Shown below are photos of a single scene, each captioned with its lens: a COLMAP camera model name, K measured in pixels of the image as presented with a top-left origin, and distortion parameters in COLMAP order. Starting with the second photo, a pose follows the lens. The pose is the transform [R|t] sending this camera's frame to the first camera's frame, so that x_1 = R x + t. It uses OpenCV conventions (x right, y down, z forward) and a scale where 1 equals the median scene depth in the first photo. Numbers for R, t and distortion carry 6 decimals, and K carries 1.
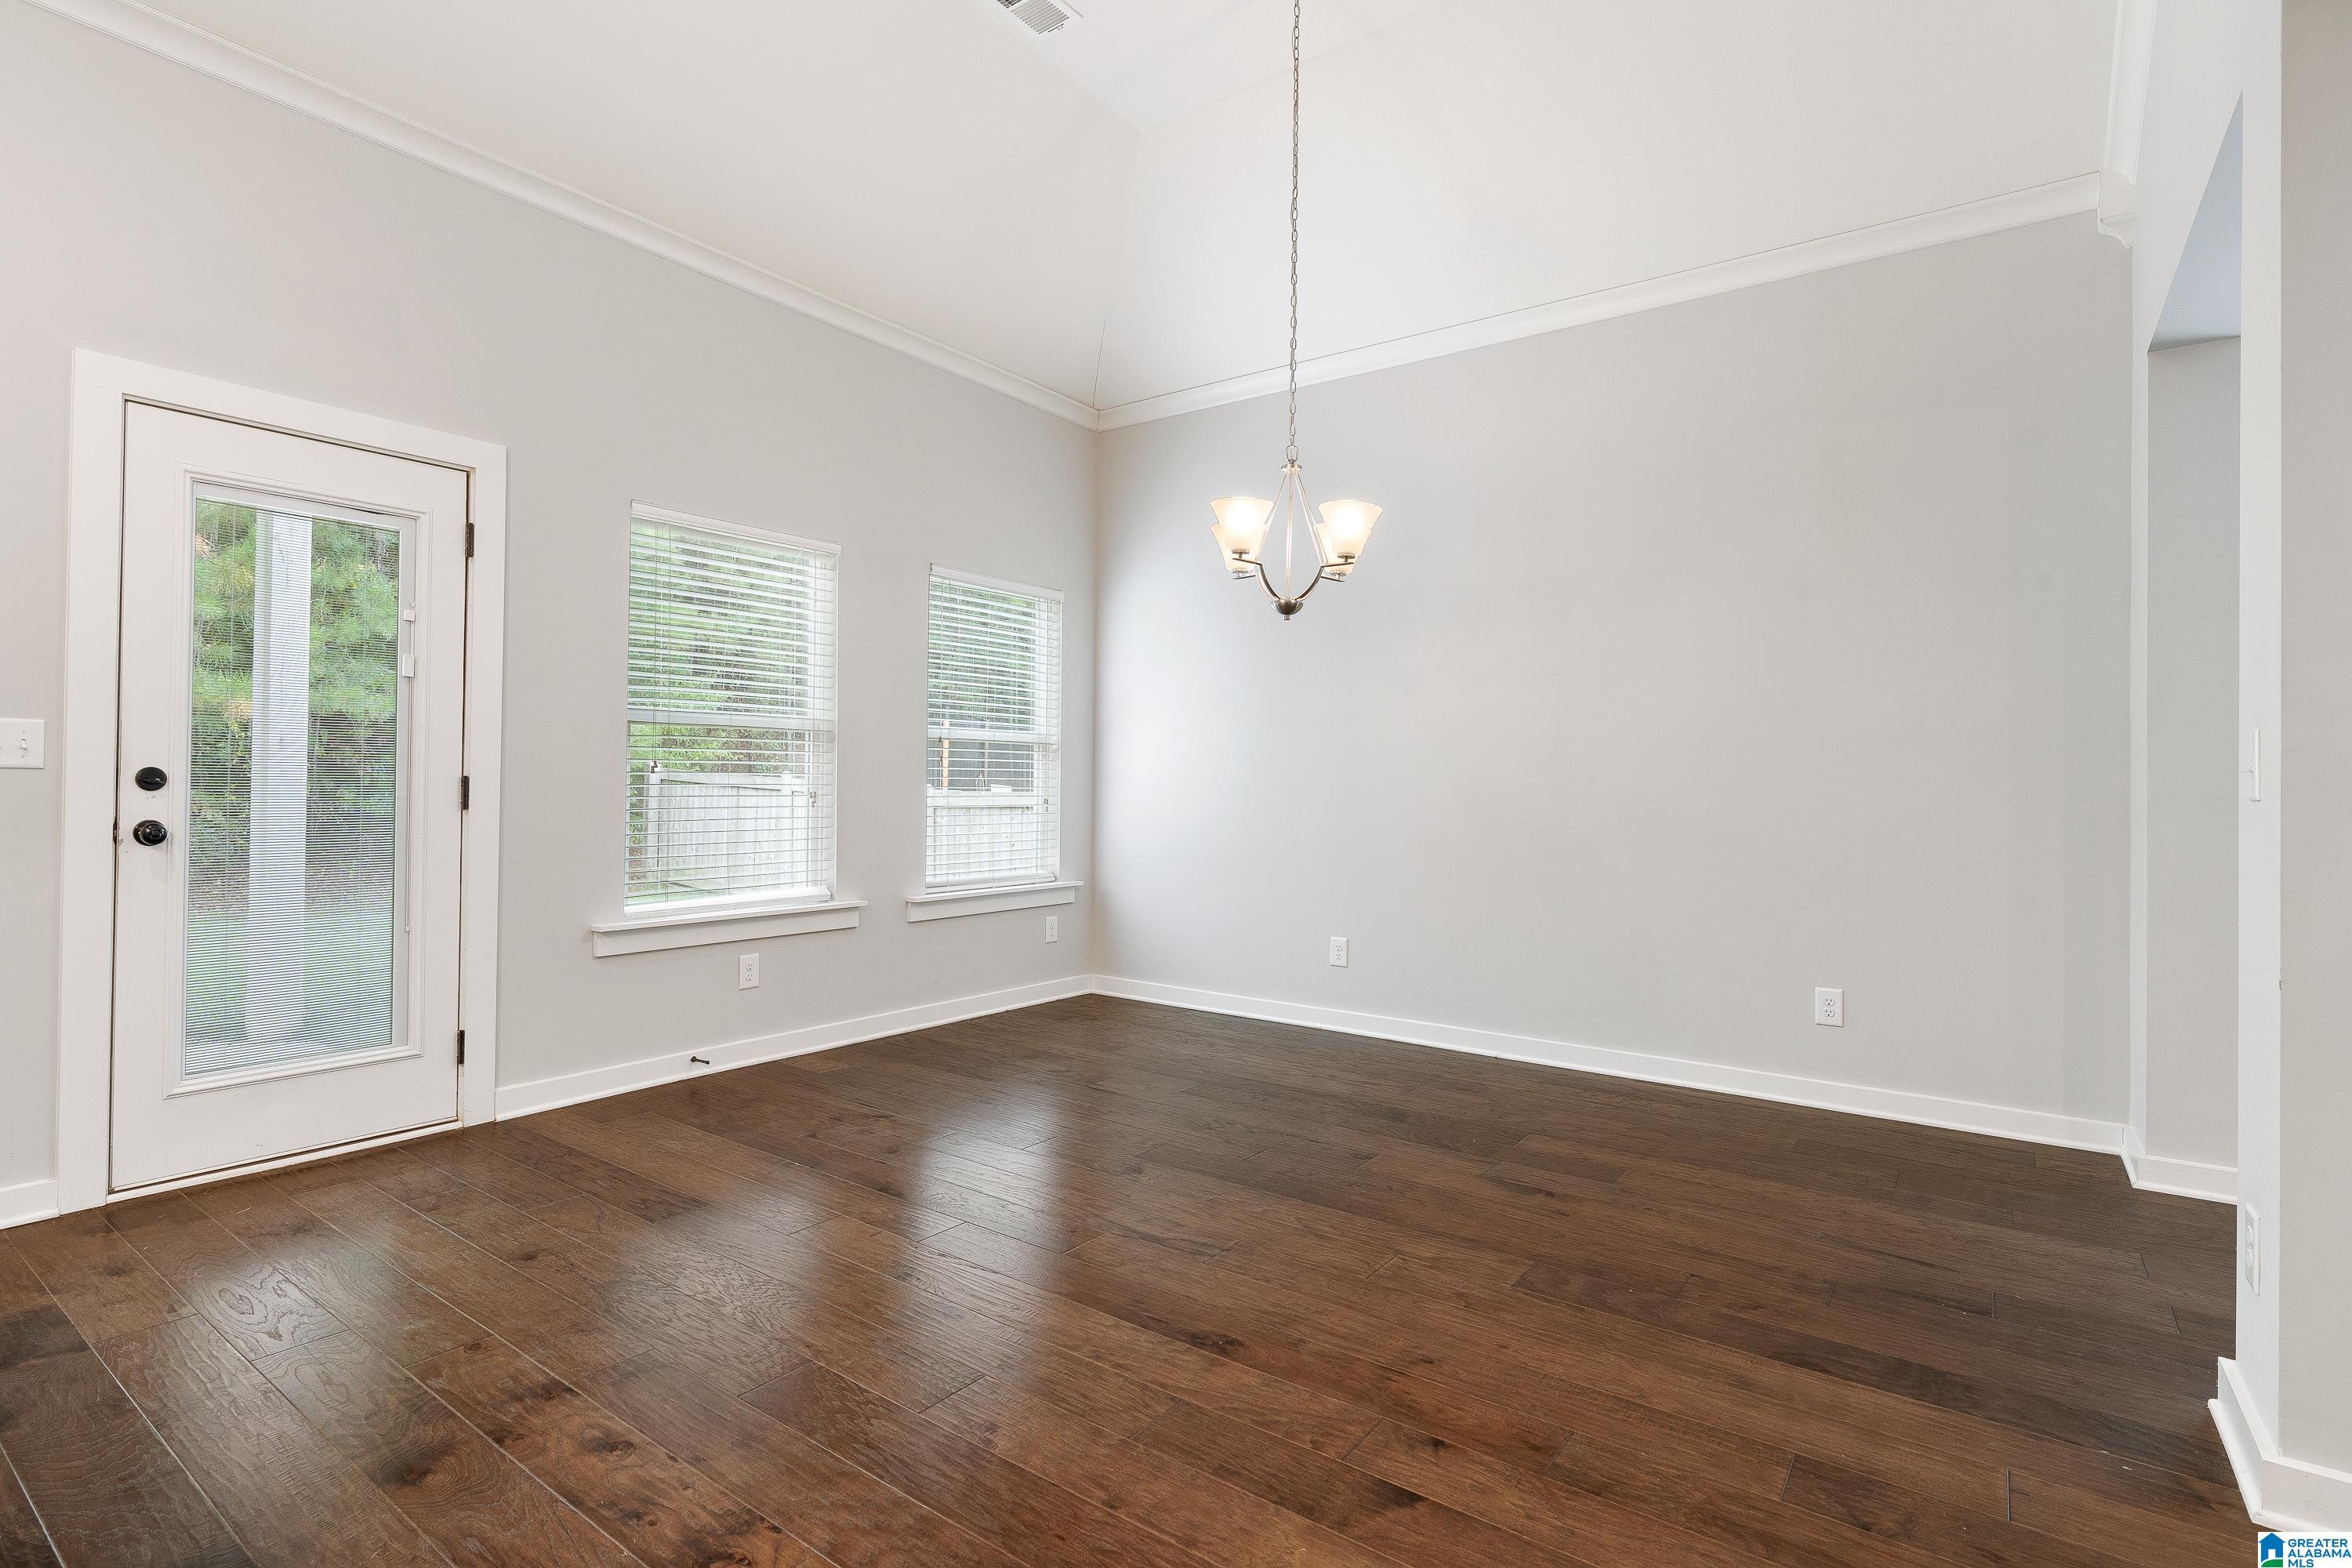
lens RADIAL K [[1115.8, 0, 1176.0], [0, 1115.8, 784.0], [0, 0, 1]] dist [-0.013650, 0.000223]
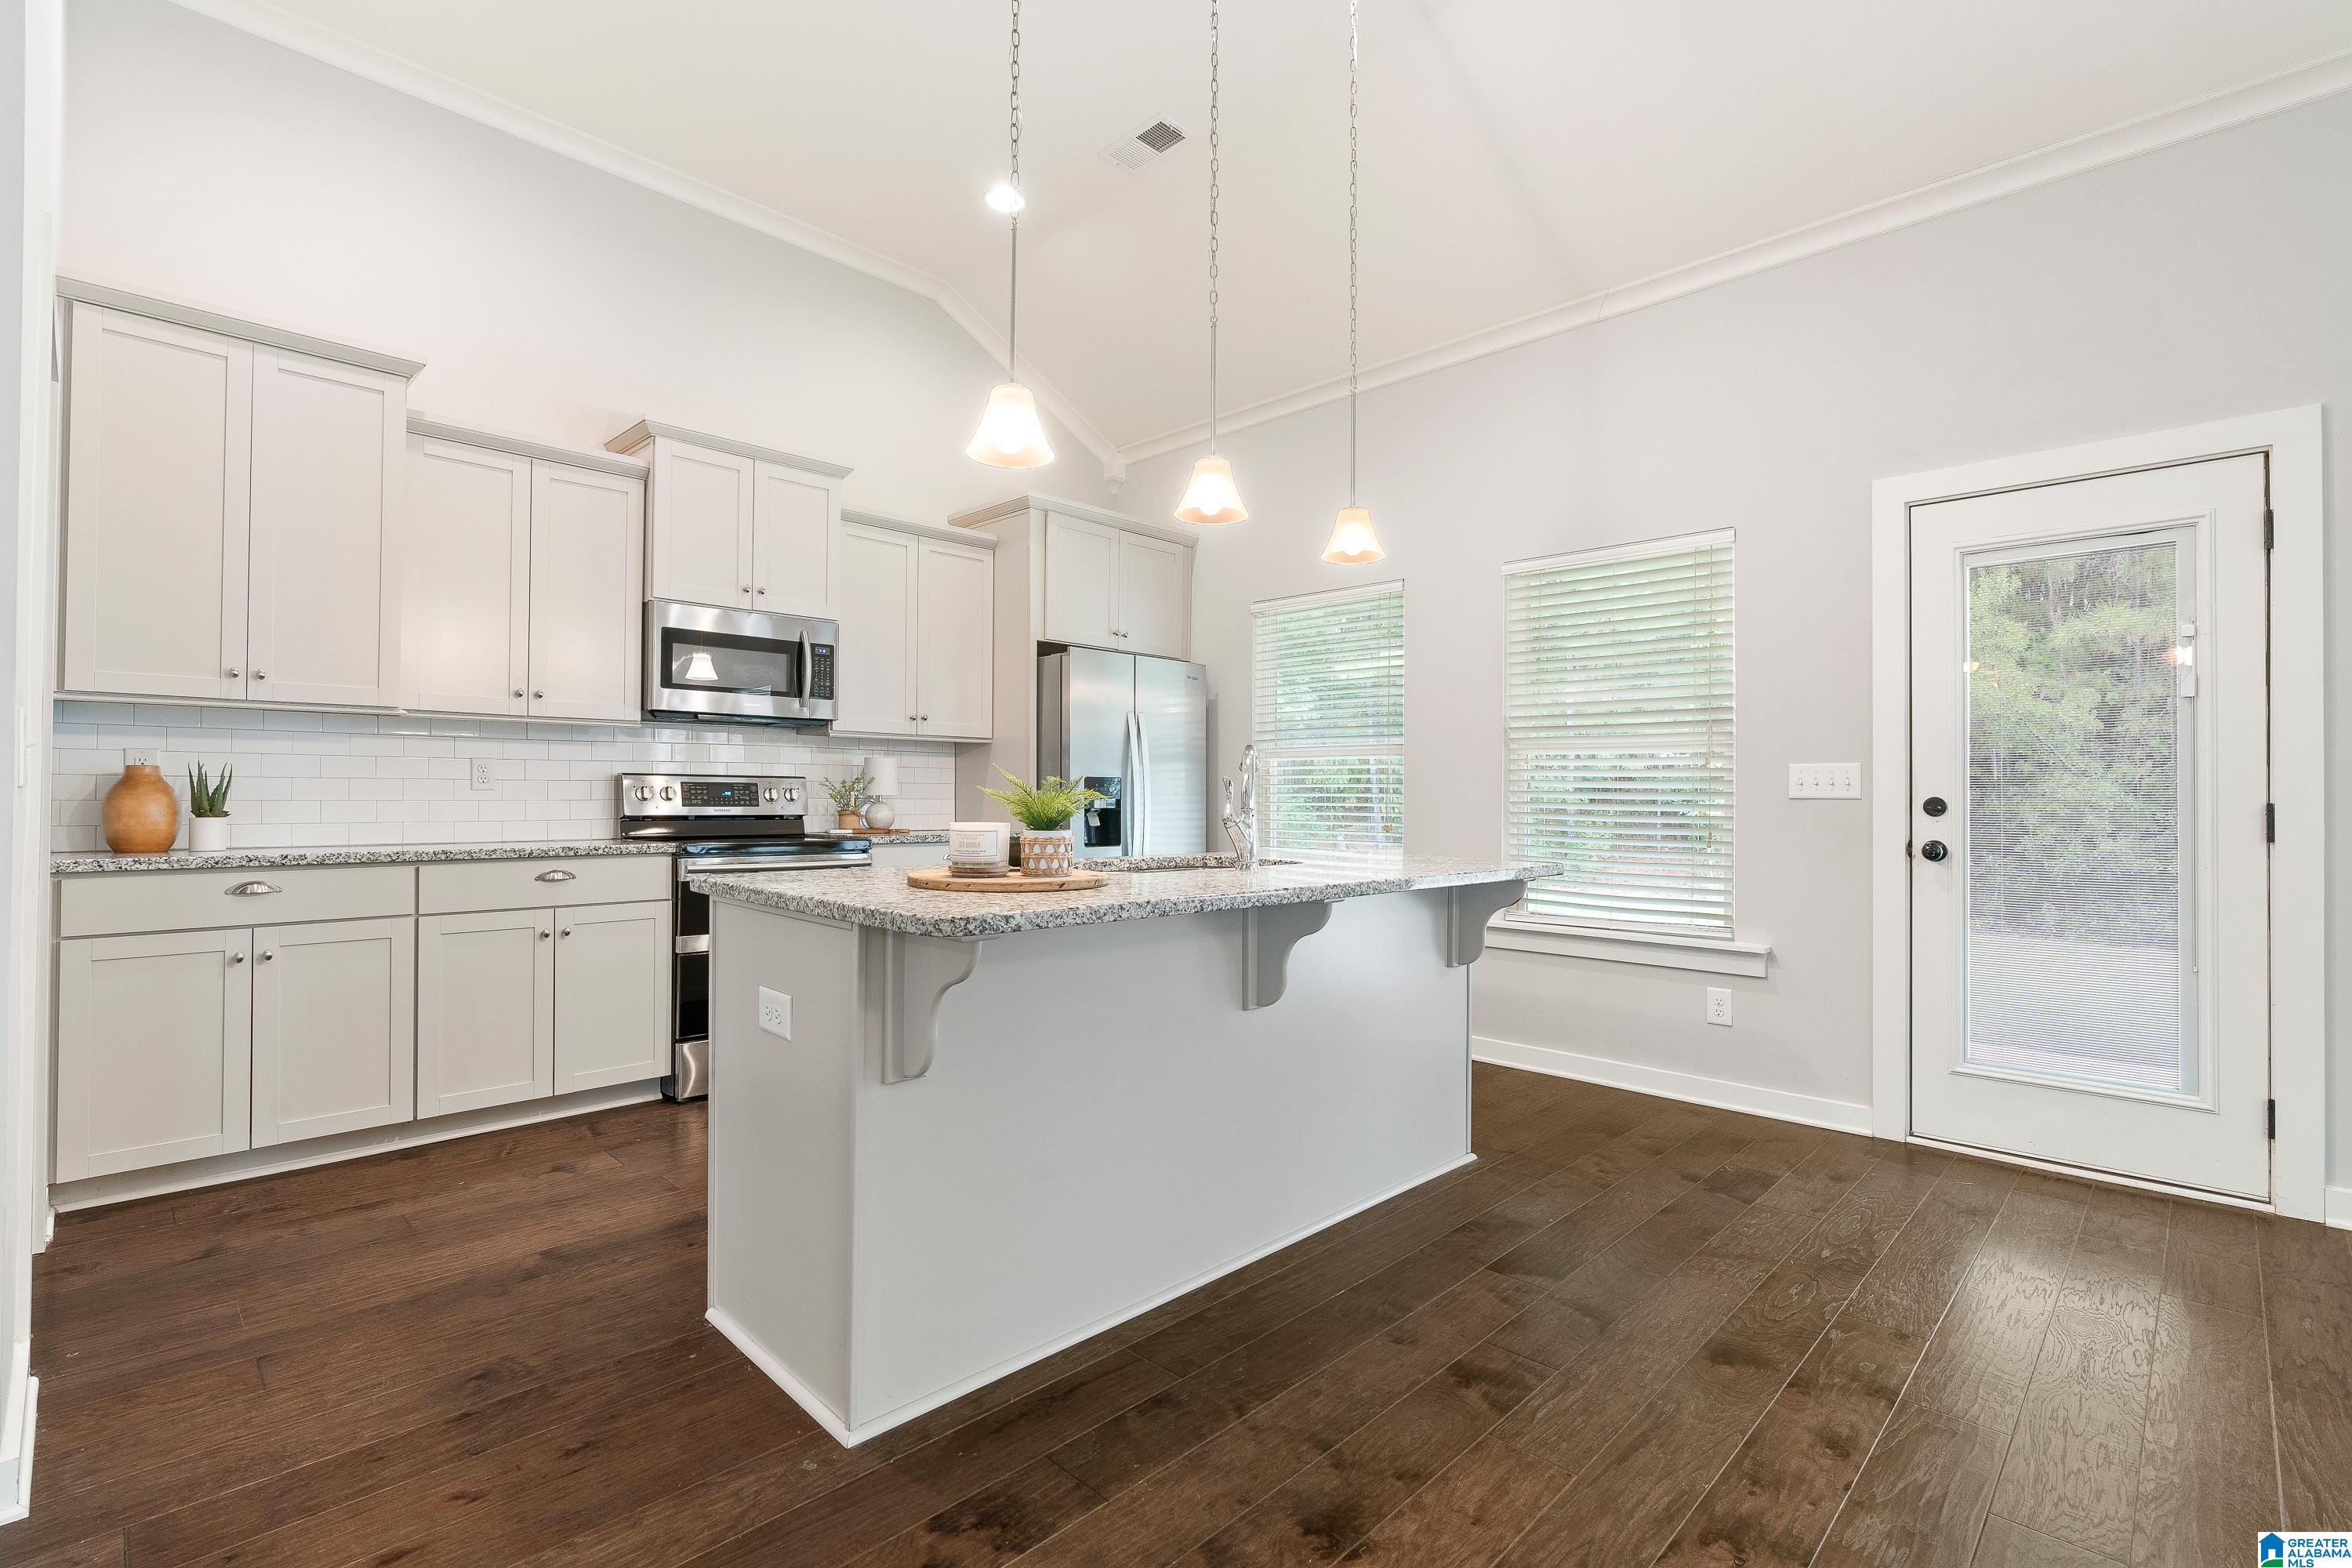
lens RADIAL K [[1074.2, 0, 1176.0], [0, 1074.2, 784.0], [0, 0, 1]] dist [-0.000119, -0.000119]
pose [[-0.149083, -0.024314, -0.988526, 0.377457], [-0.008309, 0.999693, -0.023335, 0.005152], [0.988790, 0.004735, -0.149239, 0.343948]]
